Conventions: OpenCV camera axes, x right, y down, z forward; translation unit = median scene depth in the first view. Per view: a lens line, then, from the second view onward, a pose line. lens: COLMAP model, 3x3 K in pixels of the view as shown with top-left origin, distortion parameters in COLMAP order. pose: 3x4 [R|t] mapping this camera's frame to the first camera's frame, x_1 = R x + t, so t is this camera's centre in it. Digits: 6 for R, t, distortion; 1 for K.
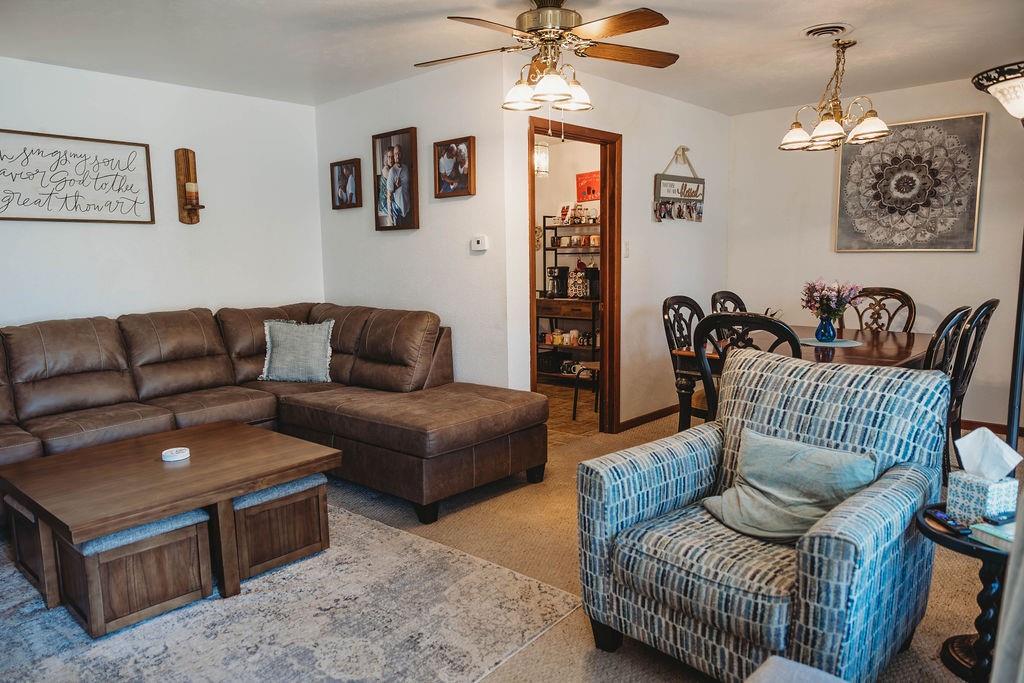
lens RADIAL K [[694.3, 0, 511.0], [0, 694.3, 336.4], [0, 0, 1]] dist [-0.002431, 0.004486]
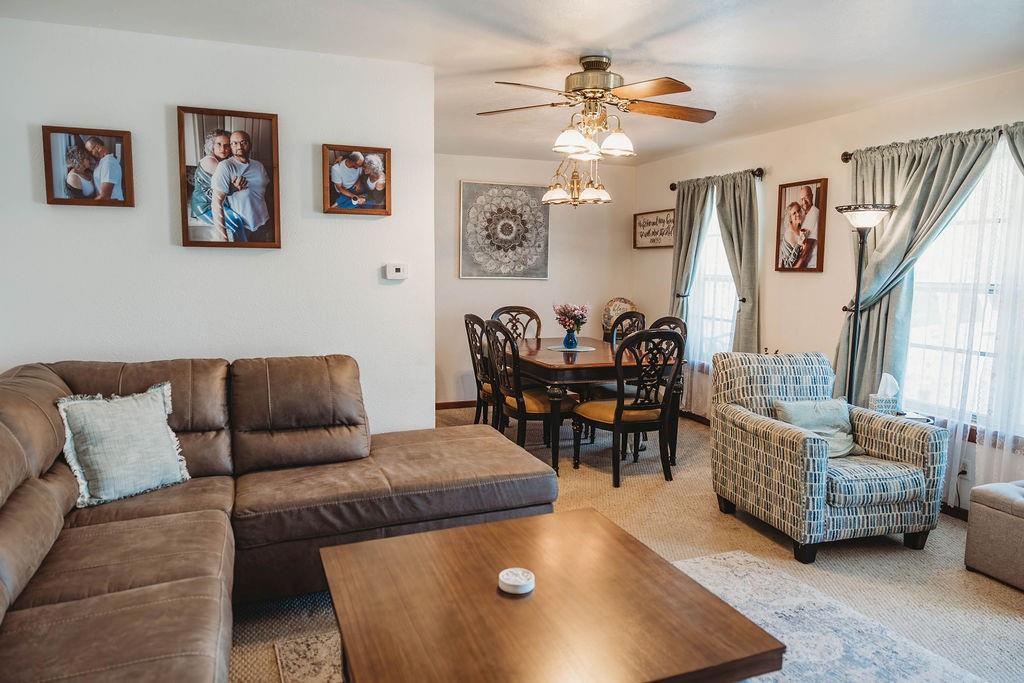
lens RADIAL K [[694.3, 0, 511.0], [0, 694.3, 336.4], [0, 0, 1]] dist [-0.002431, 0.004486]
pose [[0.440977, -0.070696, 0.894730, -0.678582], [0.086319, 0.995612, 0.036125, -0.062135], [-0.893358, 0.061302, 0.445145, 0.422423]]
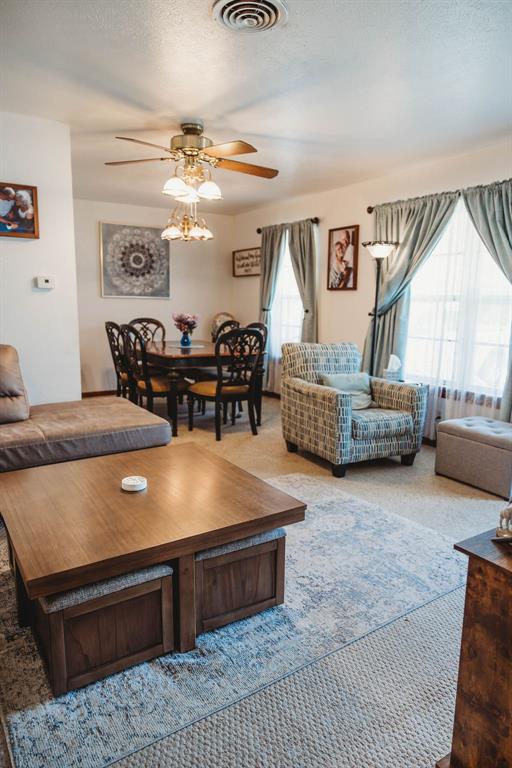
lens RADIAL K [[519.2, 0, 256.0], [0, 519.2, 384.0], [0, 0, 1]] dist [-0.003162, 0.003934]
pose [[0.255746, -0.133794, 0.957441, -0.709475], [0.094481, 0.989095, 0.112980, -0.026372], [-0.962116, 0.061566, 0.265598, 0.385426]]
